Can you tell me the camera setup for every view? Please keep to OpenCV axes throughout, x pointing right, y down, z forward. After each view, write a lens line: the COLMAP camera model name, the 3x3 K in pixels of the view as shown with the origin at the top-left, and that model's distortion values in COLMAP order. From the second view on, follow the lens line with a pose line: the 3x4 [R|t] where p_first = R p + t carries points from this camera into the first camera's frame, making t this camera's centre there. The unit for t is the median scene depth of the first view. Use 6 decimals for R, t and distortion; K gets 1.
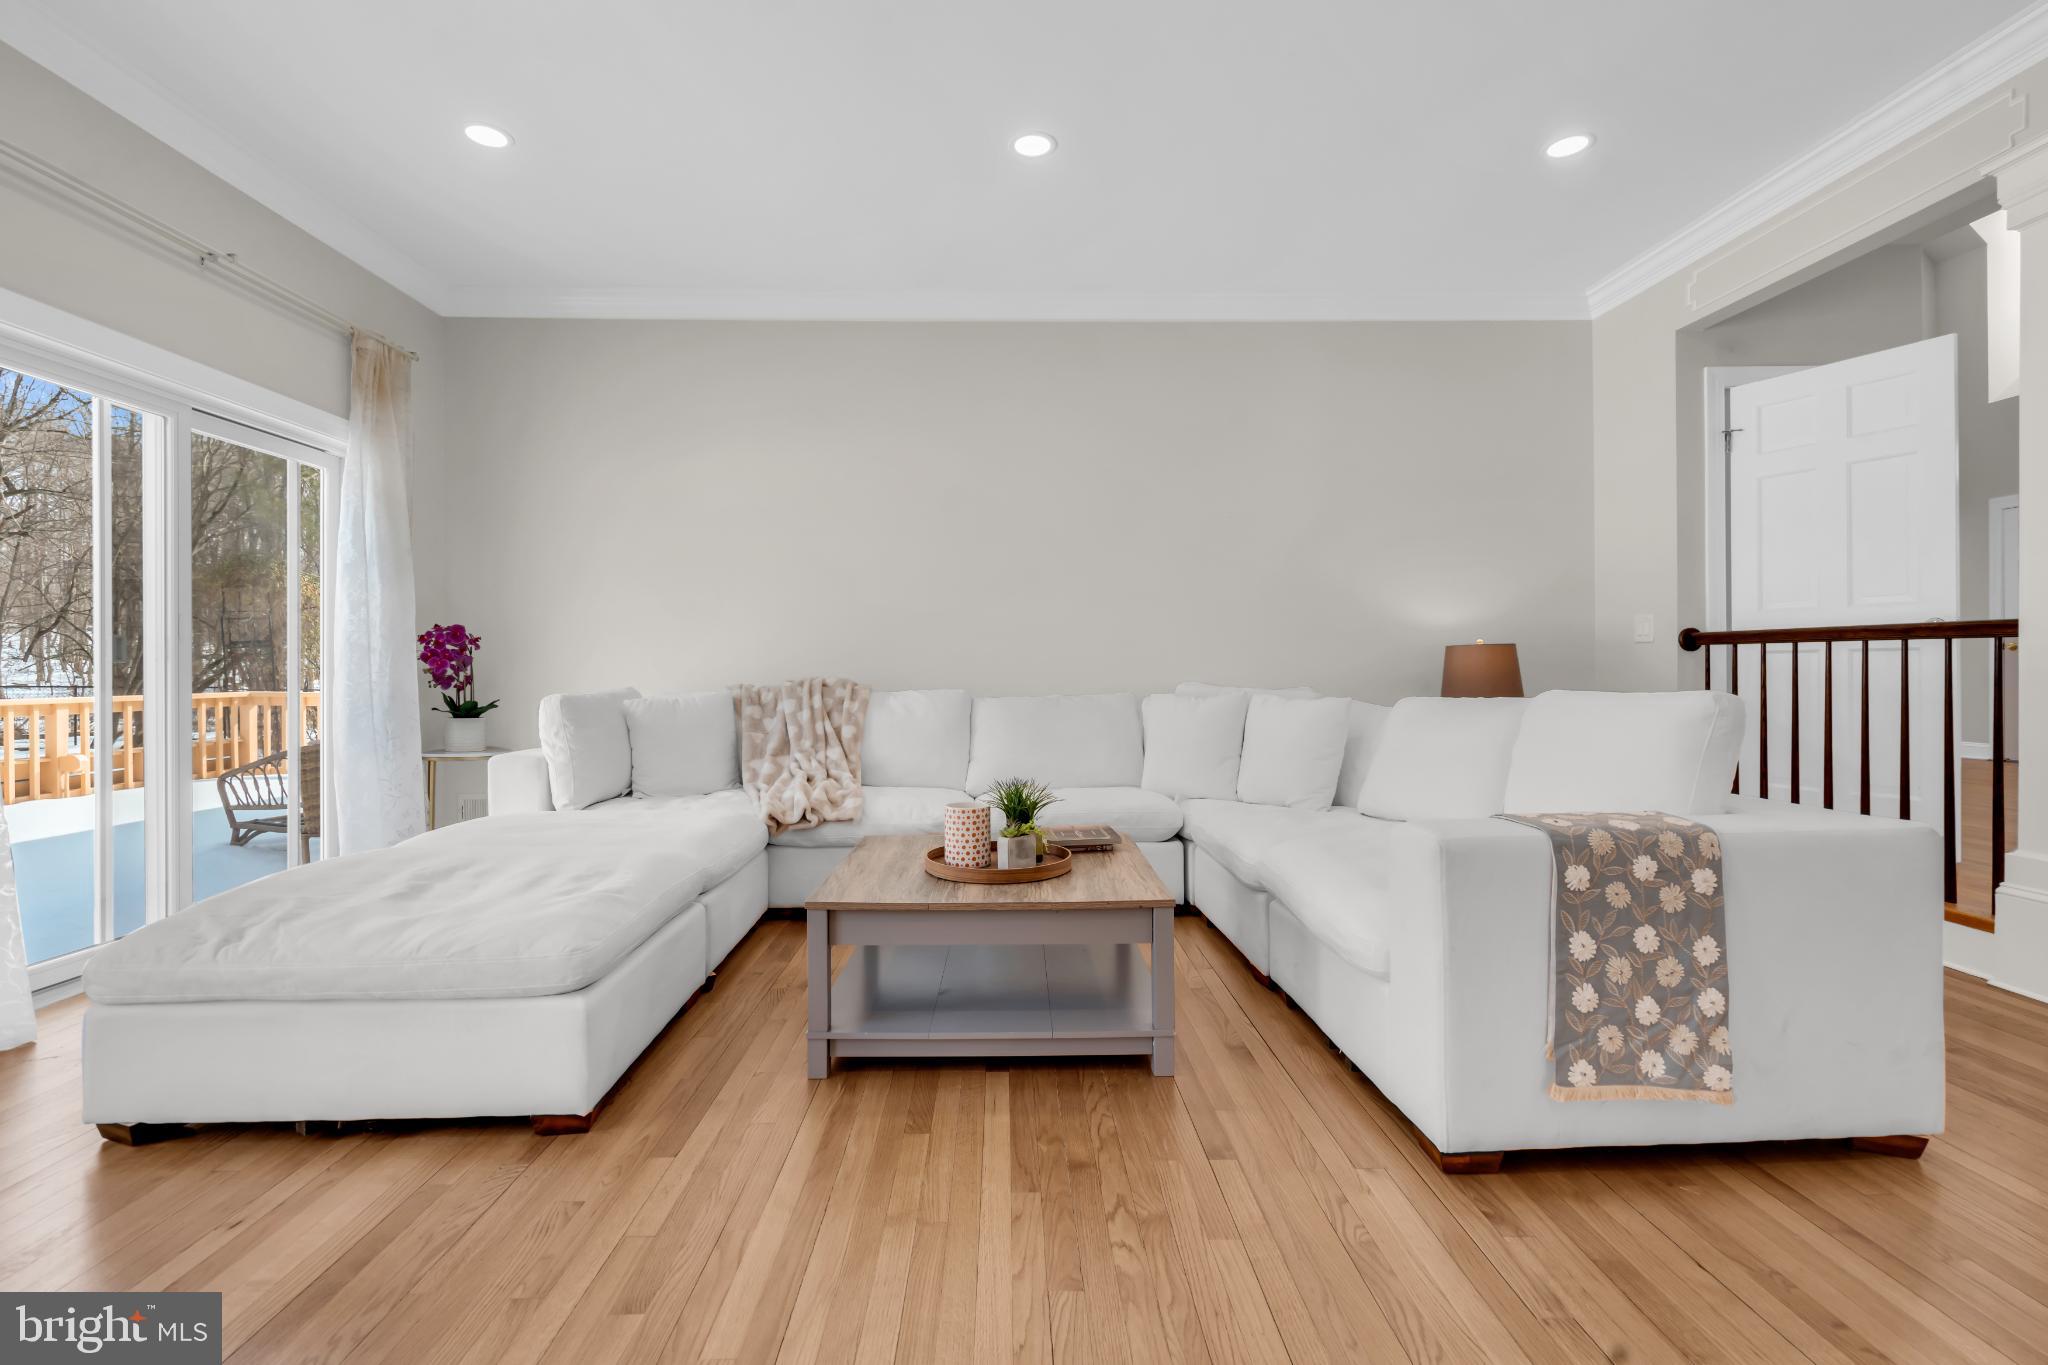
lens RADIAL K [[924.3, 0, 1016.8], [0, 924.3, 671.5], [0, 0, 1]] dist [-0.003407, 0.001118]
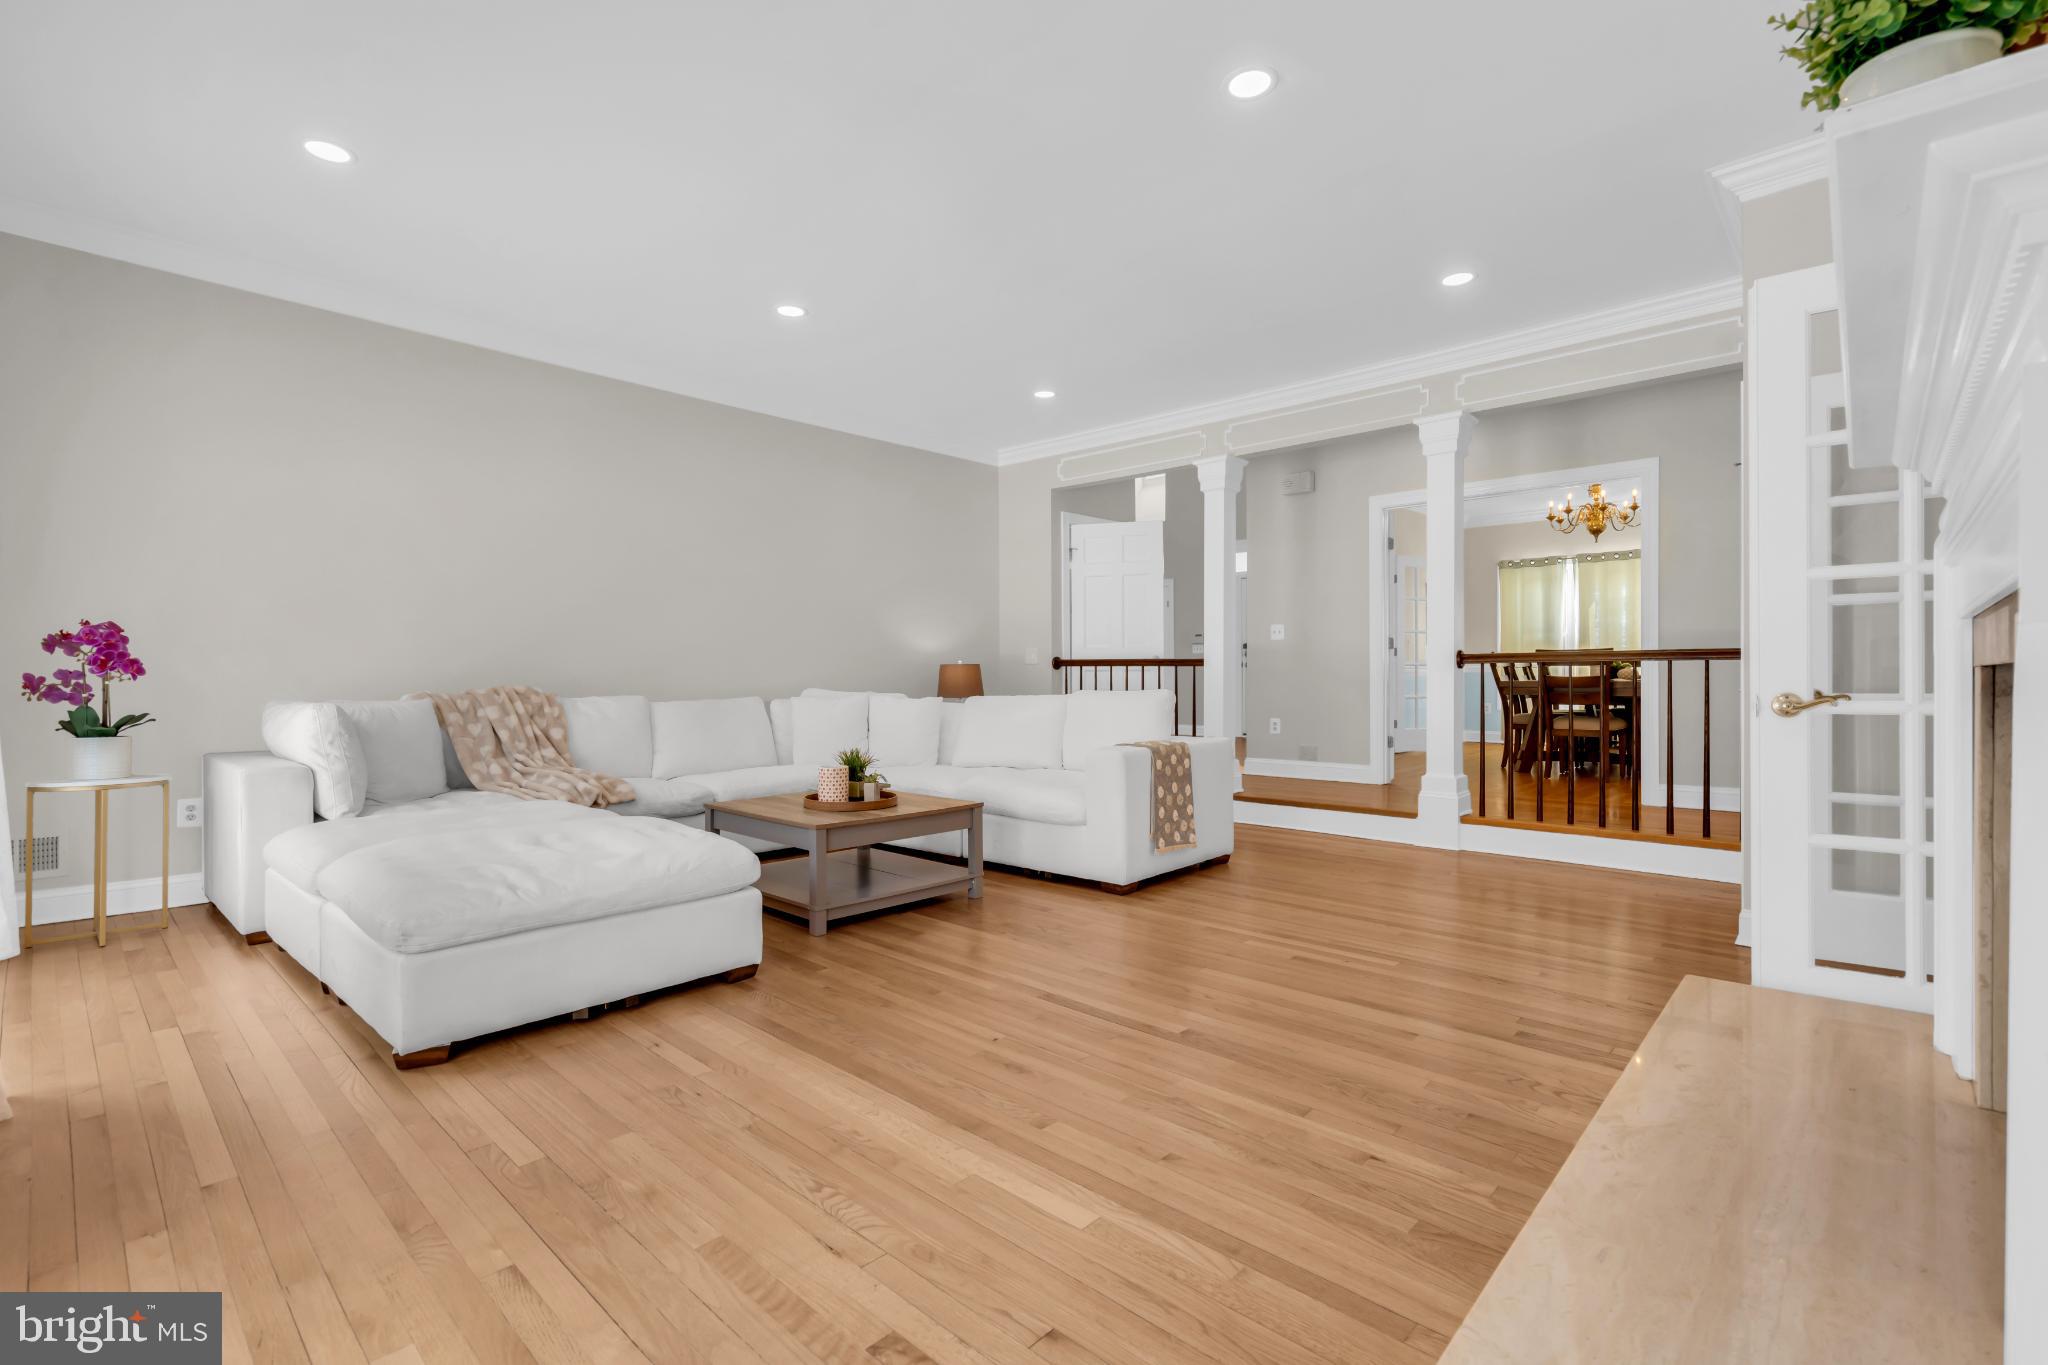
lens RADIAL K [[924.3, 0, 1020.8], [0, 924.3, 681.9], [0, 0, 1]] dist [-0.003407, 0.001118]
pose [[0.694812, 0.001296, 0.719190, -1.407415], [-0.002036, 0.999998, 0.000165, 0.001961], [-0.719189, -0.001579, 0.694813, -0.446312]]
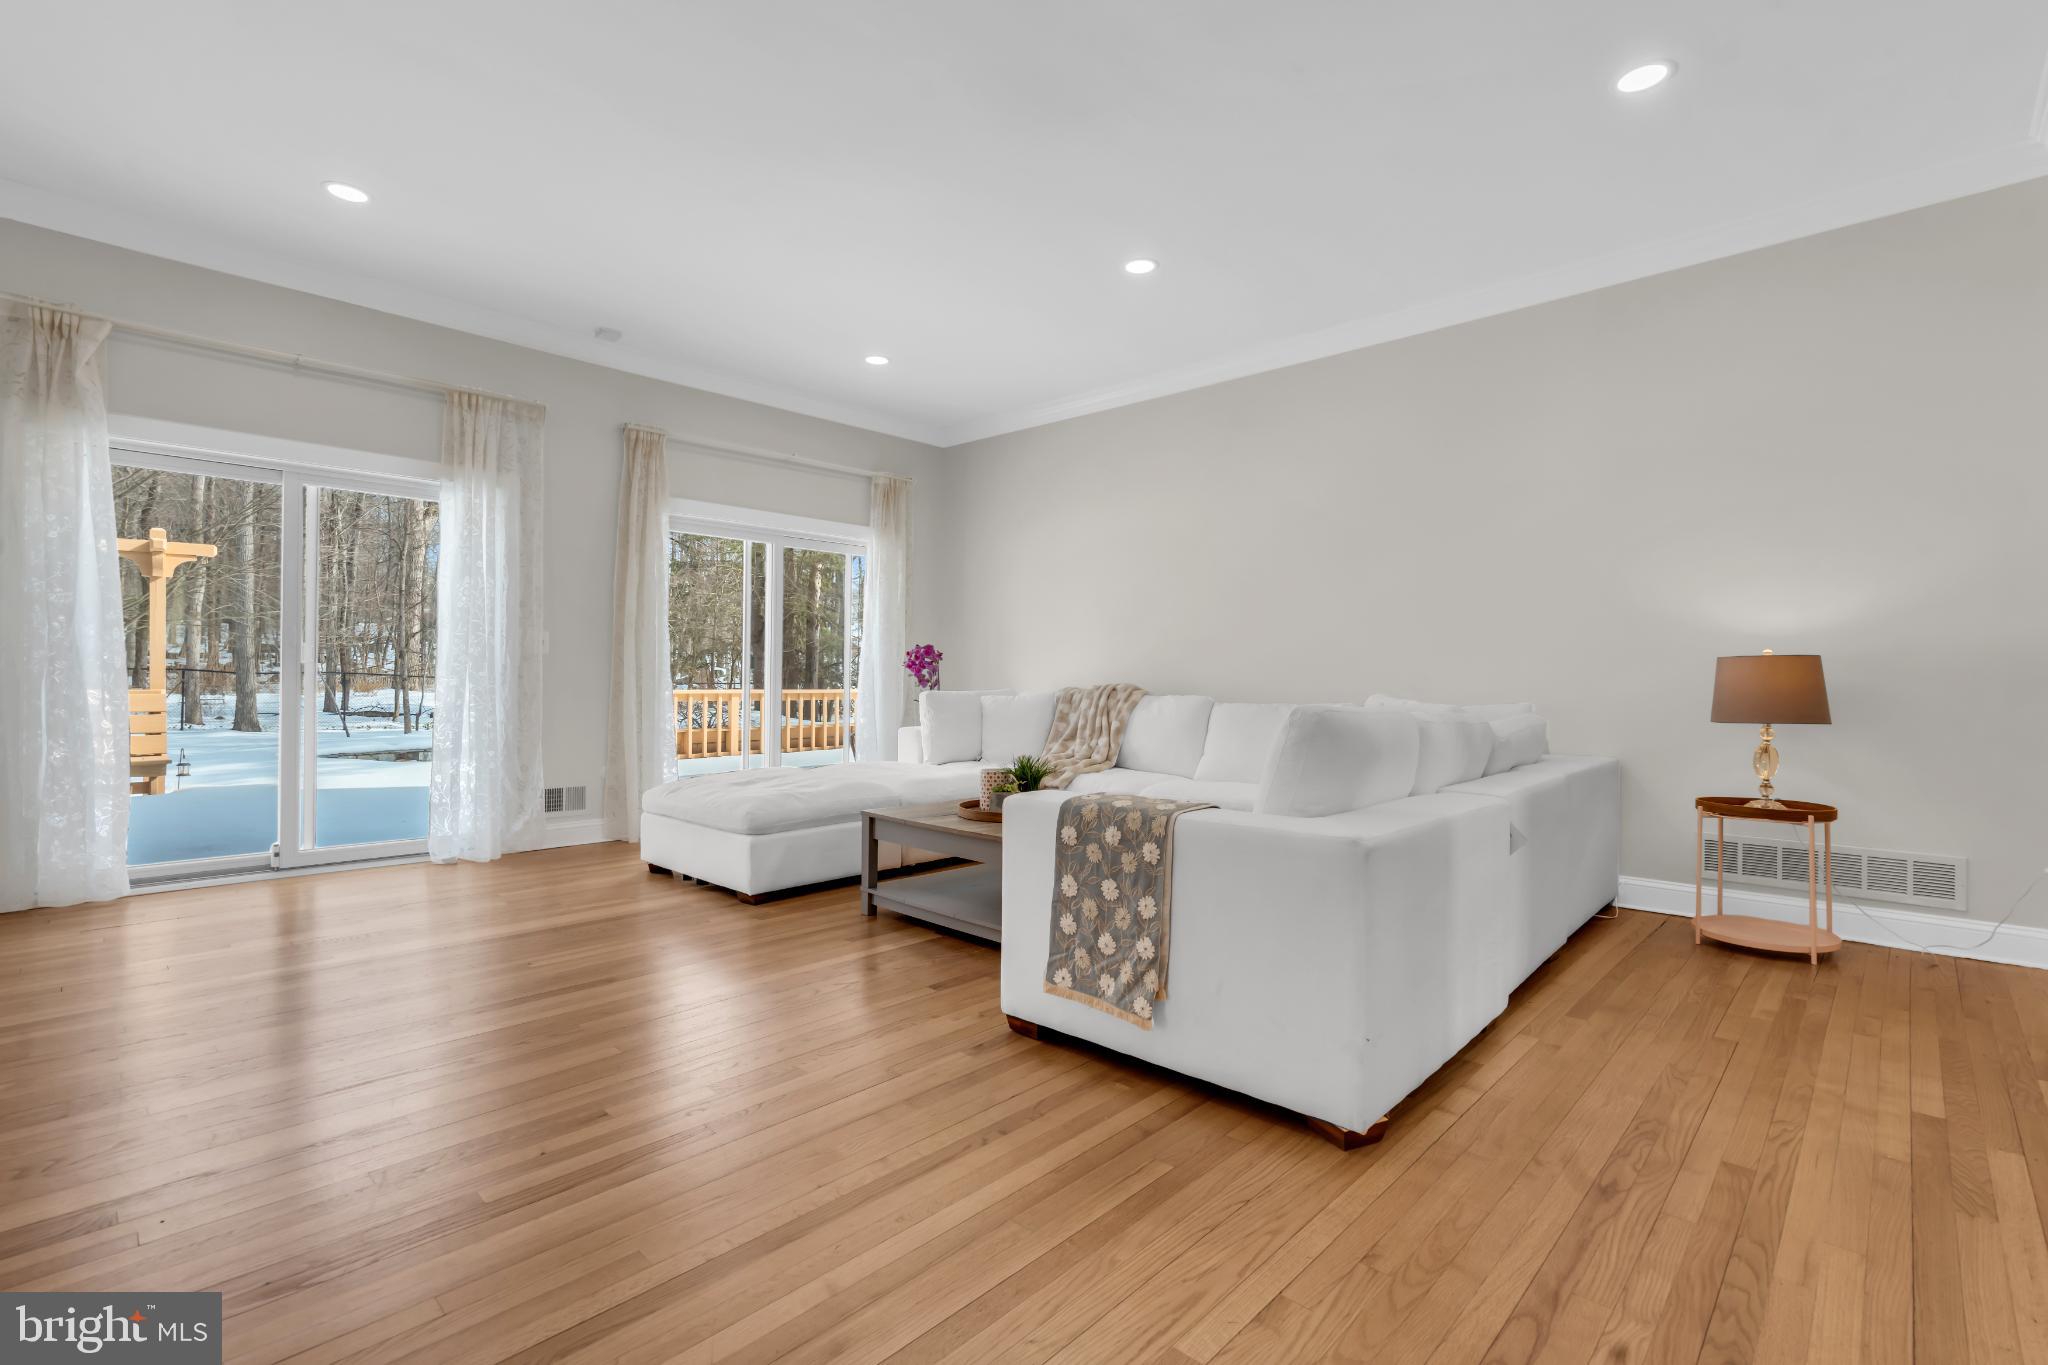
lens RADIAL K [[924.3, 0, 1018.0], [0, 924.3, 674.5], [0, 0, 1]] dist [-0.003407, 0.001118]
pose [[0.705528, 0.011149, -0.708594, 1.491821], [-0.014134, 0.999899, 0.001659, -0.014590], [0.708541, 0.008845, 0.705614, -0.016915]]
